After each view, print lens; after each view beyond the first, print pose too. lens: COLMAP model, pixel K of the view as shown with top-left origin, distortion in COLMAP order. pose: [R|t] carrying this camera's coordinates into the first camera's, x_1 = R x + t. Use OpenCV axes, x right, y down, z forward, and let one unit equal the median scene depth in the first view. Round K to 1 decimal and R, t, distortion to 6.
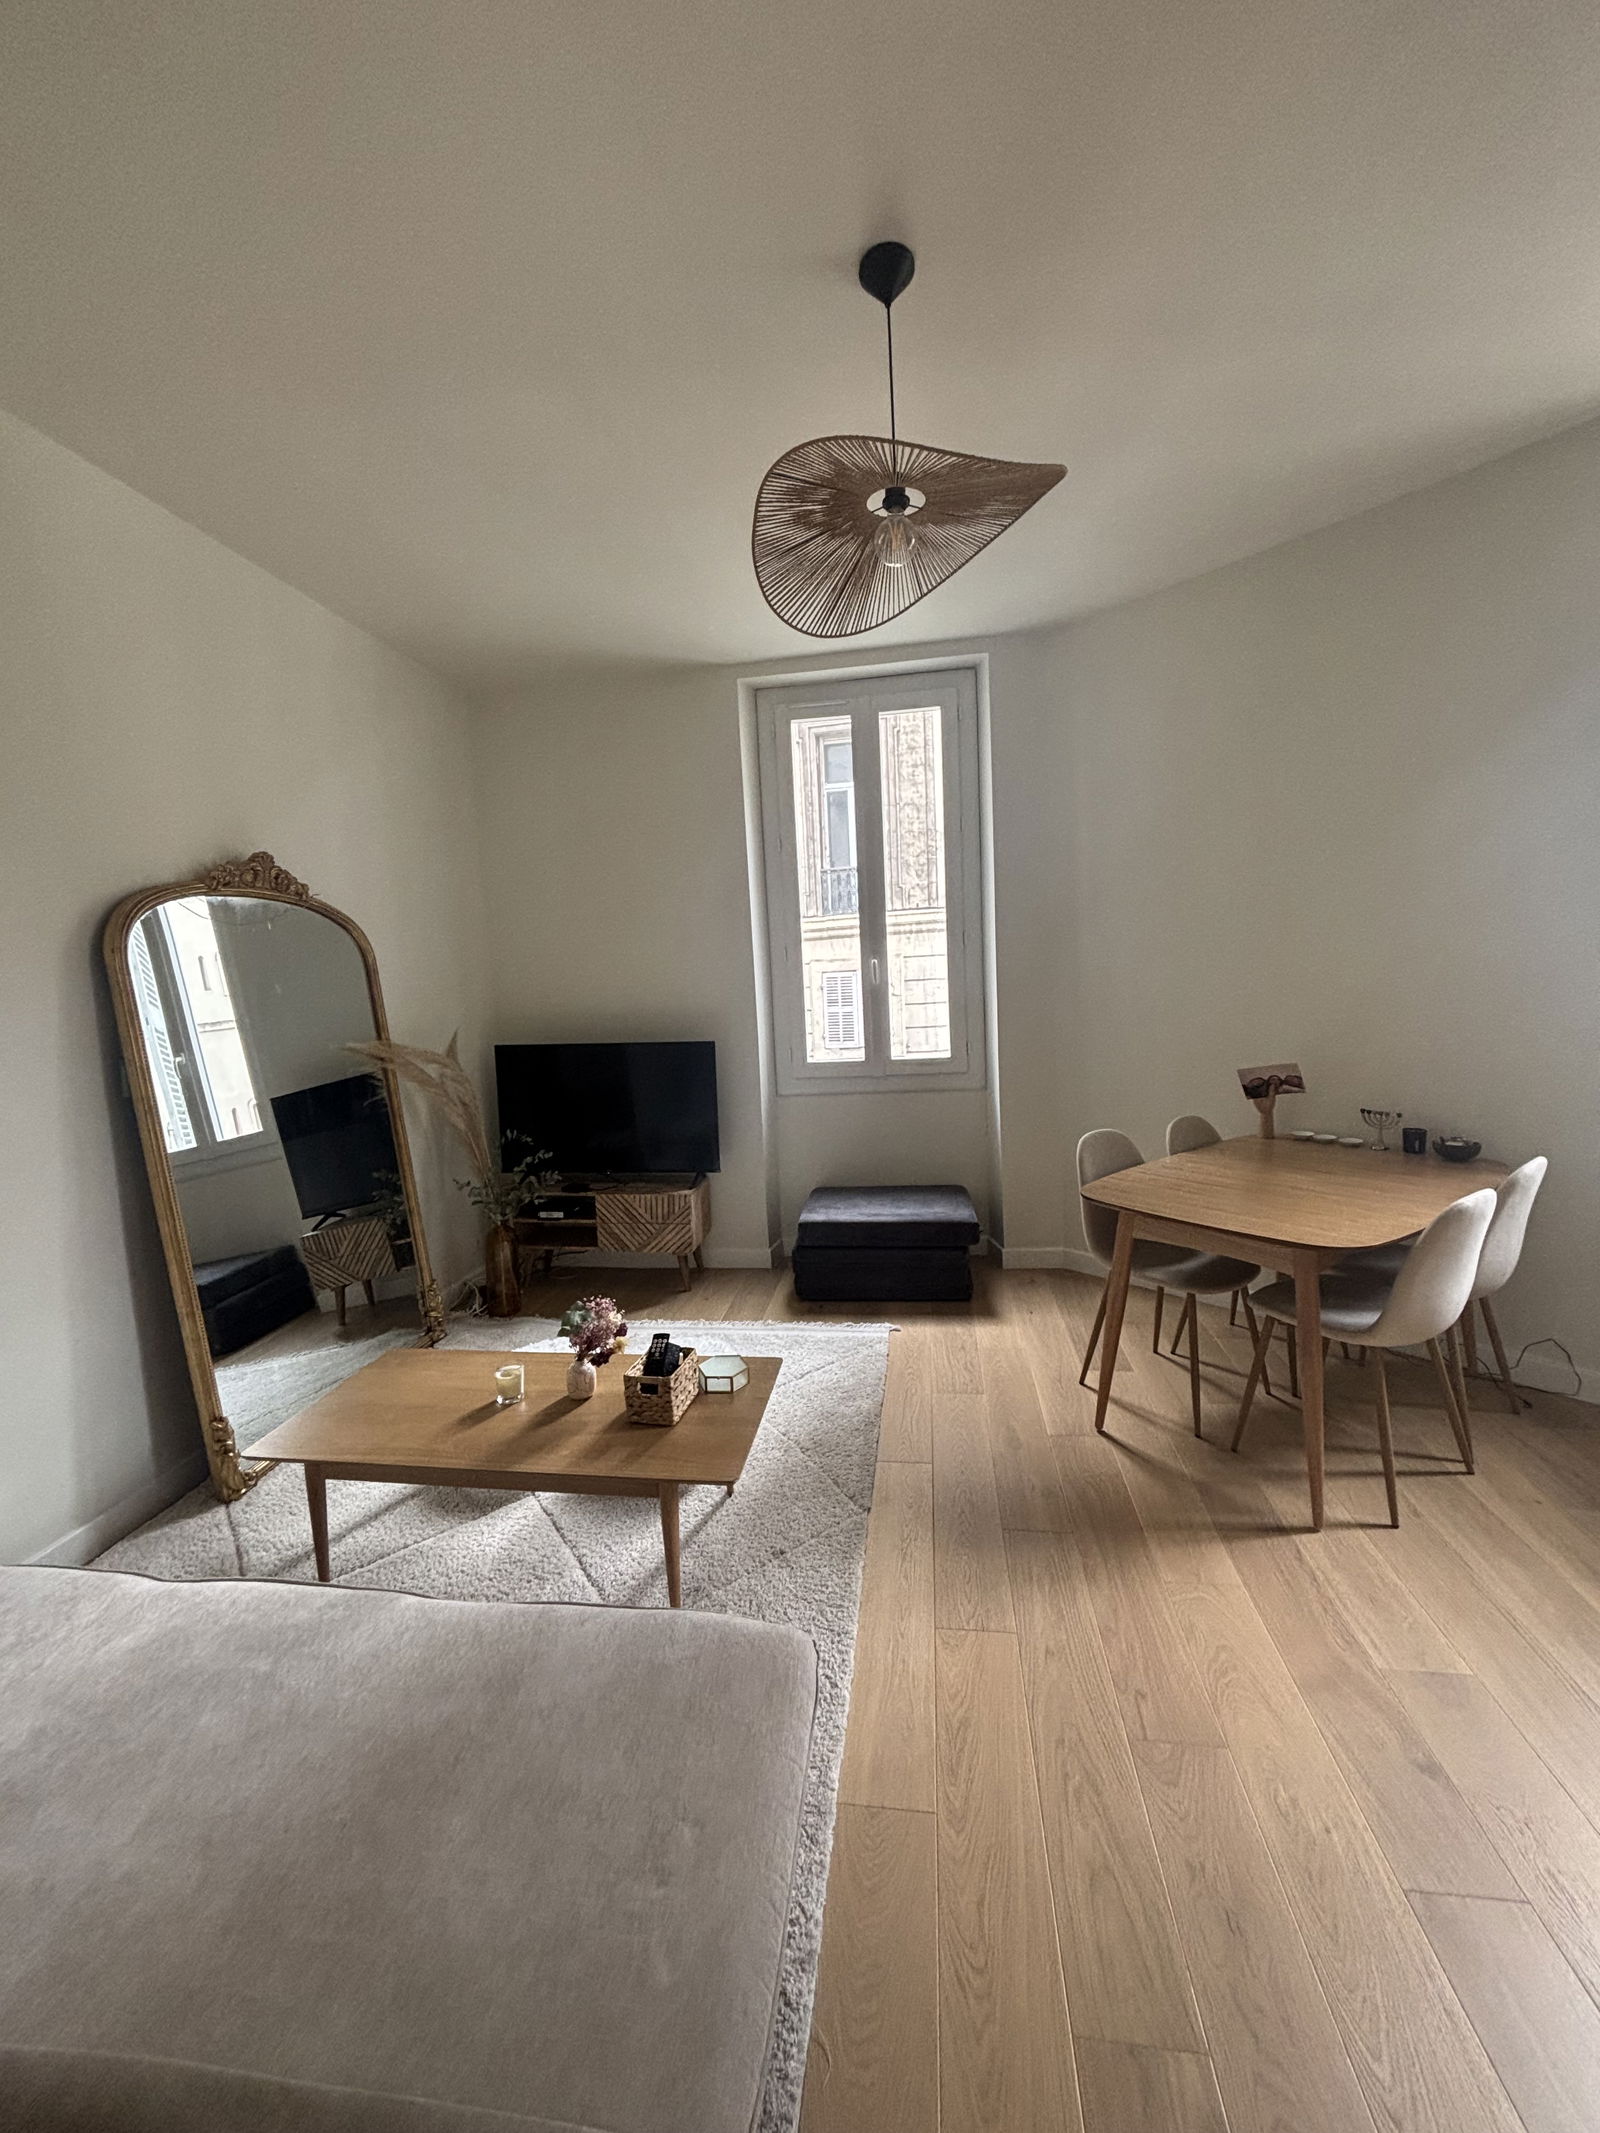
lens RADIAL K [[860.3, 0, 800.0], [0, 860.3, 1066.5], [0, 0, 1]] dist [0.000683, 0.000005]
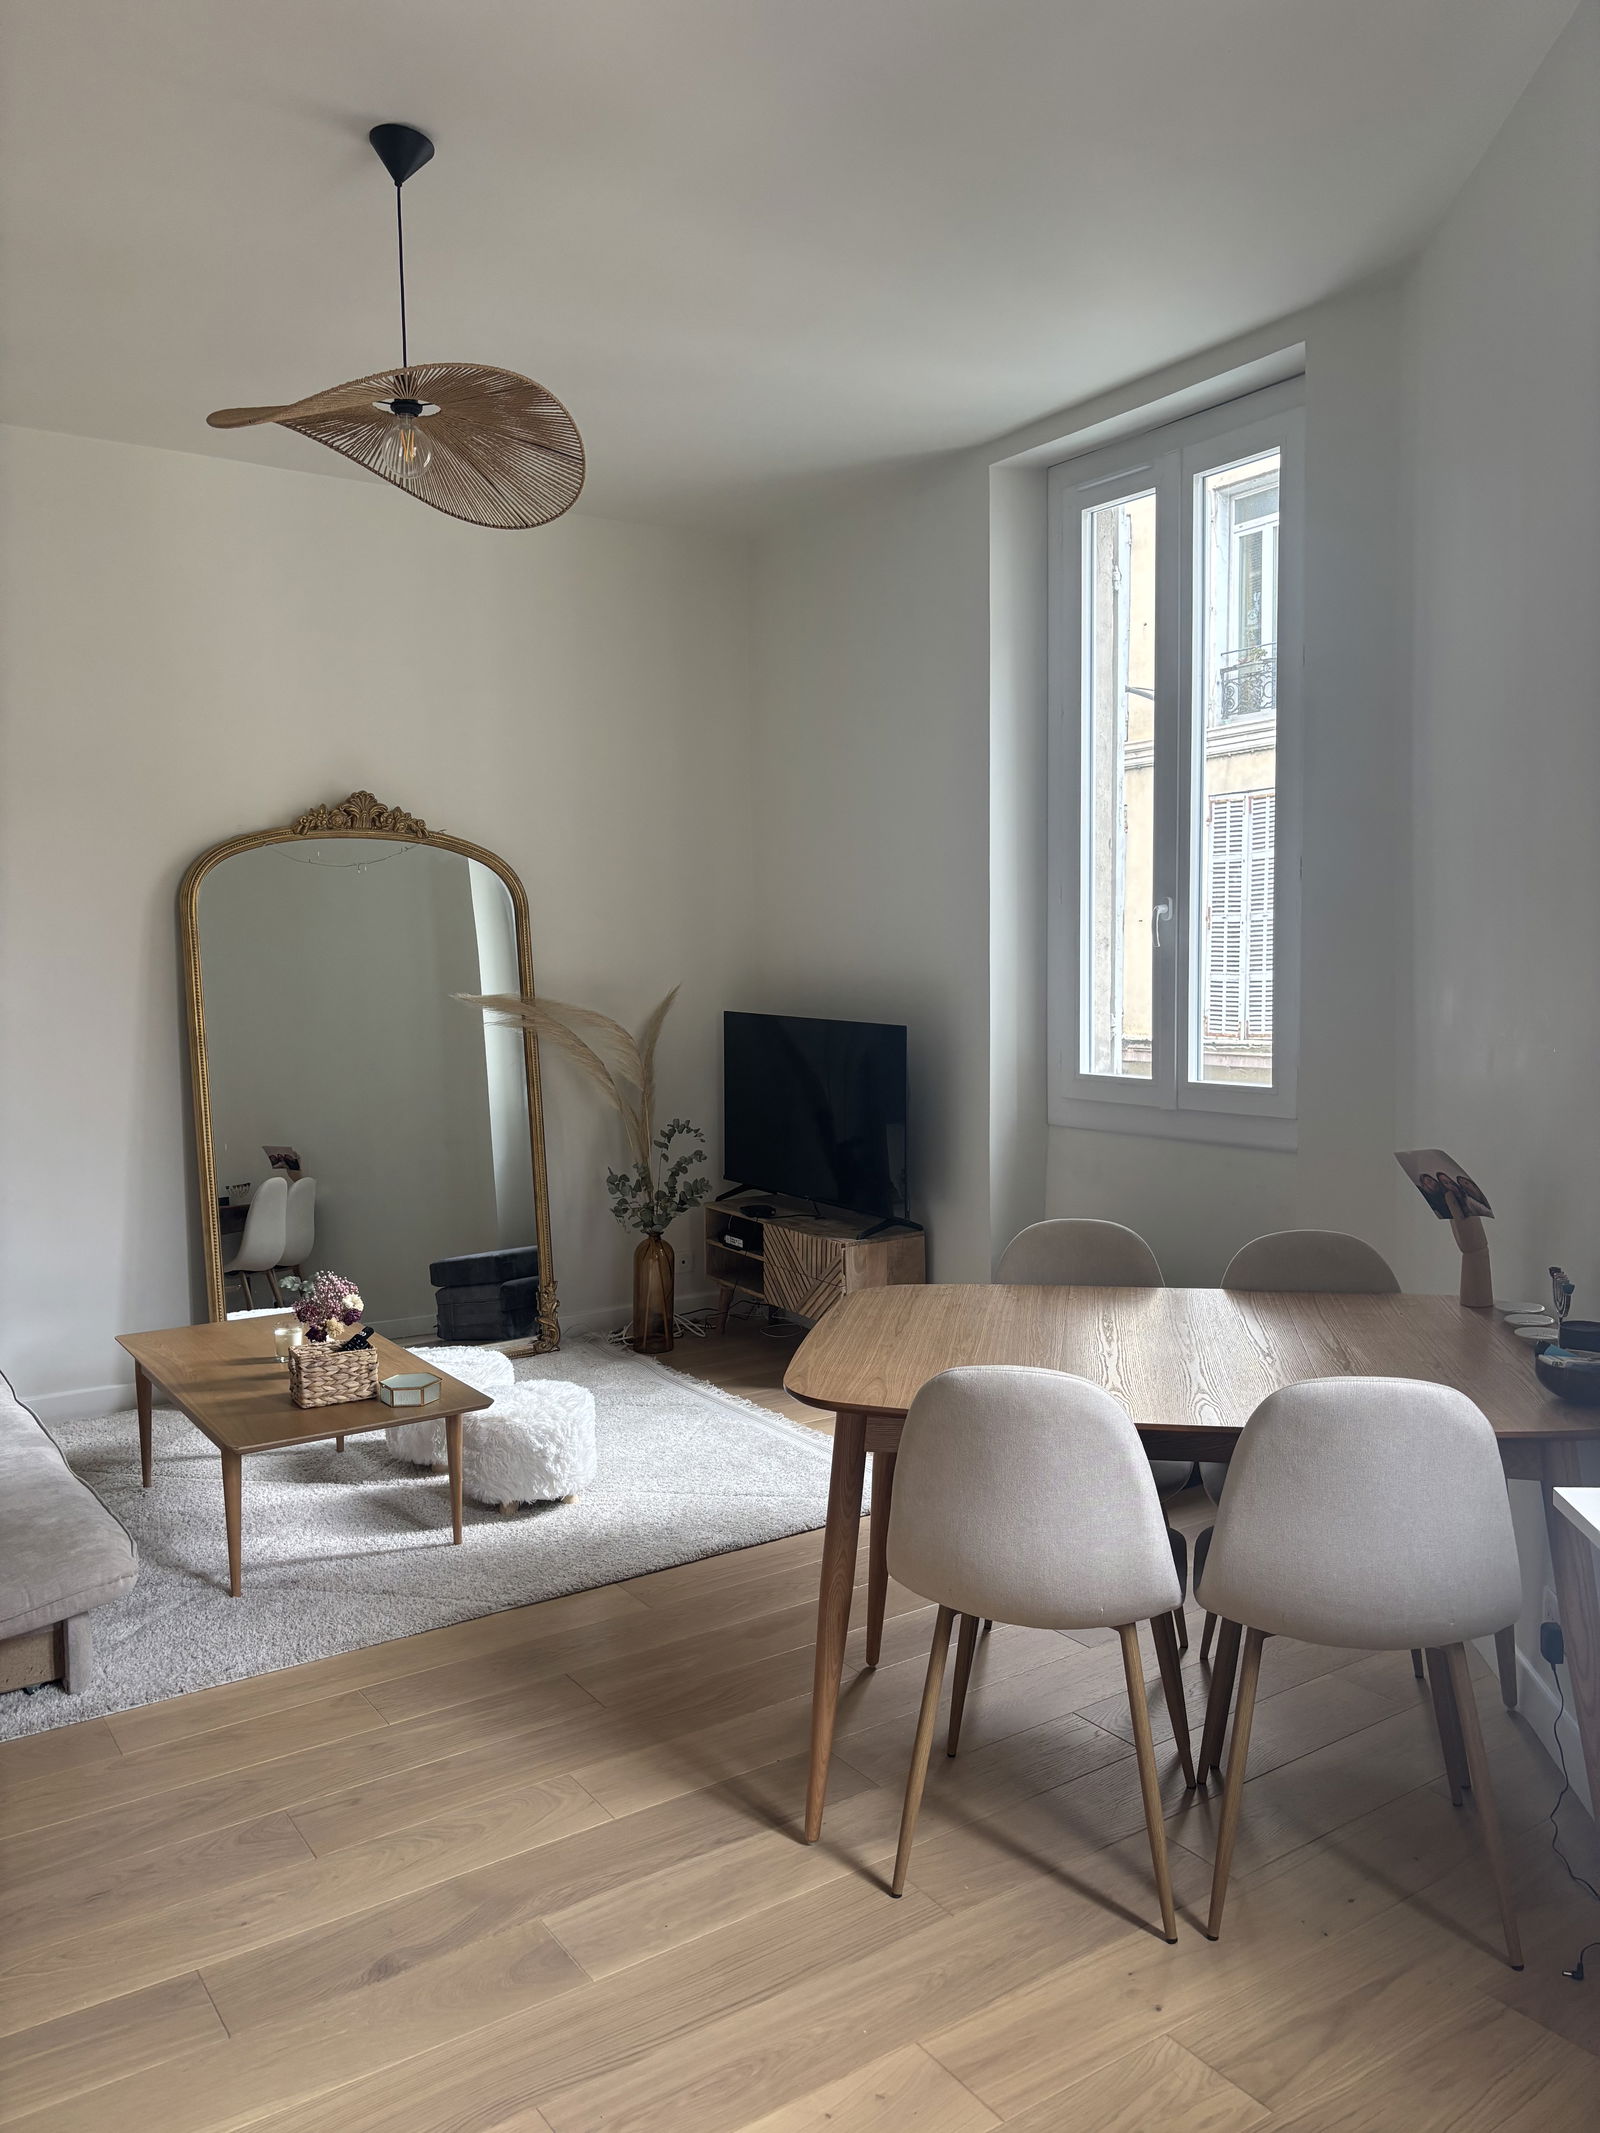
lens RADIAL K [[1636.5, 0, 800.0], [0, 1636.5, 1066.5], [0, 0, 1]] dist [0.058119, -0.000055]
pose [[0.667058, 0.092236, -0.739274, 0.794244], [-0.091038, 0.994962, 0.041992, -0.043365], [0.739423, 0.039290, 0.672094, 0.086025]]
